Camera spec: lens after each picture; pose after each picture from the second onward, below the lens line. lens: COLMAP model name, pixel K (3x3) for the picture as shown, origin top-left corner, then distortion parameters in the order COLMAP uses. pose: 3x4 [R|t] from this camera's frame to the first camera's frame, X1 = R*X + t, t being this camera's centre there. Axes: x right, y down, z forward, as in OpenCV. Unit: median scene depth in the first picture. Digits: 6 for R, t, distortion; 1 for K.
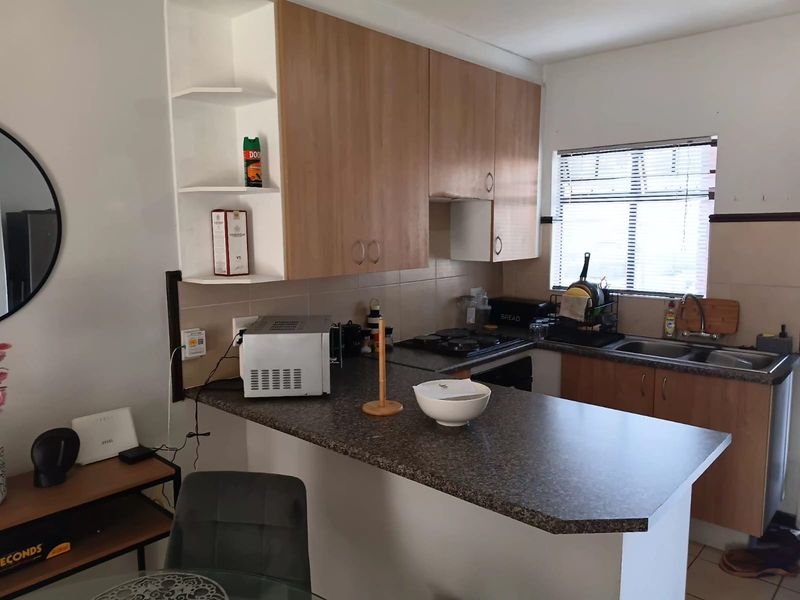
lens RADIAL K [[594.3, 0, 400.0], [0, 594.3, 300.0], [0, 0, 1]] dist [0.110882, -0.148572]
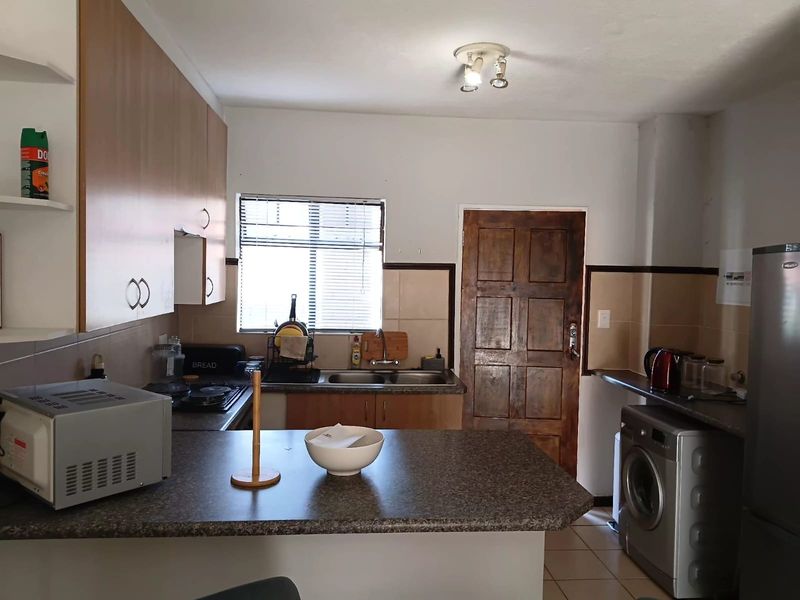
lens RADIAL K [[594.3, 0, 400.0], [0, 594.3, 300.0], [0, 0, 1]] dist [0.110882, -0.148572]
pose [[0.682084, -0.013182, 0.731155, -0.329630], [0.066566, 0.996806, -0.044127, -0.011036], [-0.728237, 0.078768, 0.680783, 0.161368]]
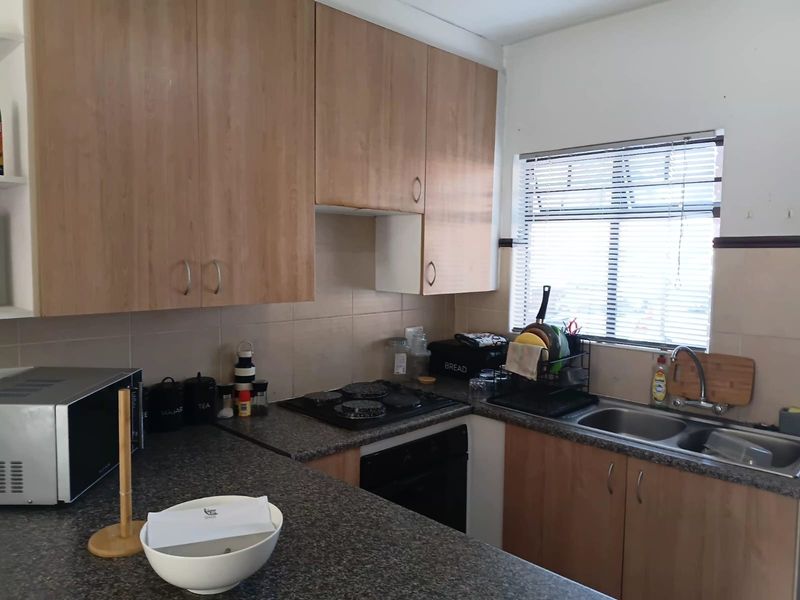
lens RADIAL K [[594.3, 0, 400.0], [0, 594.3, 300.0], [0, 0, 1]] dist [0.110882, -0.148572]
pose [[0.998424, 0.023490, -0.050967, 0.172864], [-0.025843, 0.998606, -0.046018, -0.022967], [0.049815, 0.047262, 0.997640, 0.258411]]
